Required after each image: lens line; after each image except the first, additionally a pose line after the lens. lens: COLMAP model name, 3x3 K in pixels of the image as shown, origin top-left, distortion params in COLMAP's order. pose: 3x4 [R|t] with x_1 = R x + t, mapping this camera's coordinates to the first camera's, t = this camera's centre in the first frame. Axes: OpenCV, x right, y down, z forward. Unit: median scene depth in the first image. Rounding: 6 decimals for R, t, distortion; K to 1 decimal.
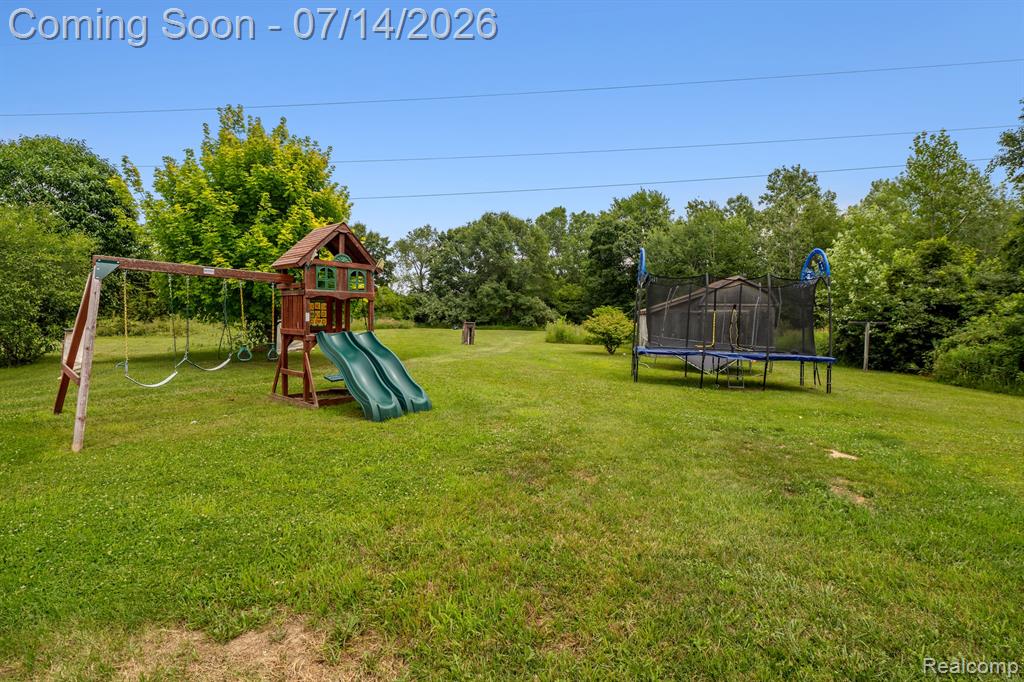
lens RADIAL K [[496.3, 0, 512.6], [0, 496.3, 329.0], [0, 0, 1]] dist [-0.002594, -0.000464]
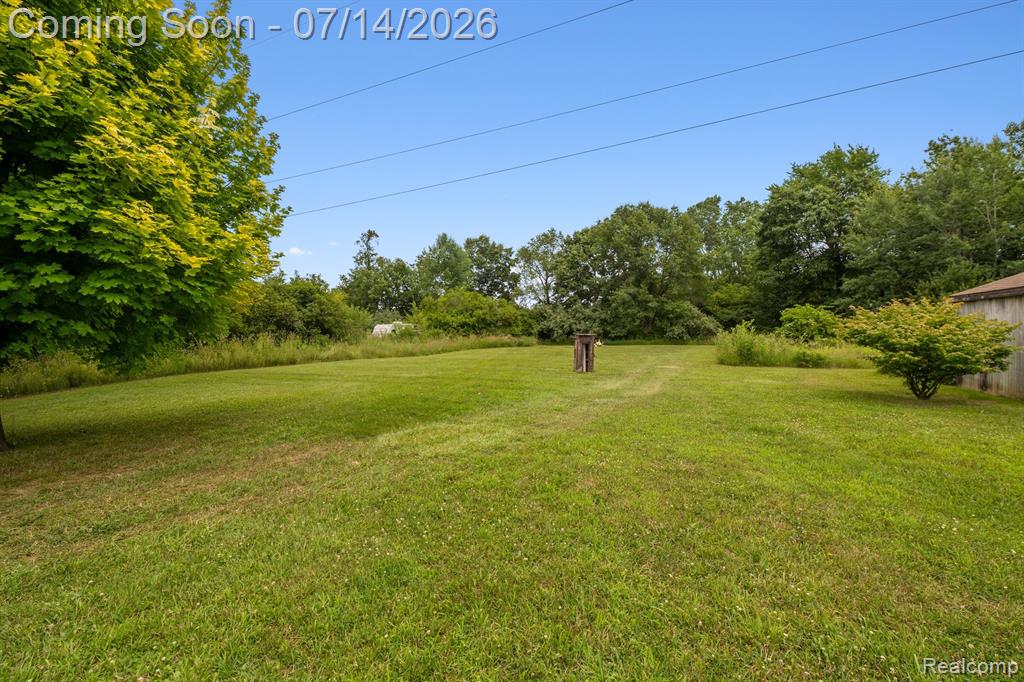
lens RADIAL K [[496.3, 0, 512.6], [0, 496.3, 329.0], [0, 0, 1]] dist [-0.002594, -0.000464]
pose [[0.961008, -0.035052, -0.274291, -0.002961], [0.025987, 0.998992, -0.036615, -0.000108], [0.275298, 0.028059, 0.960949, 0.161298]]
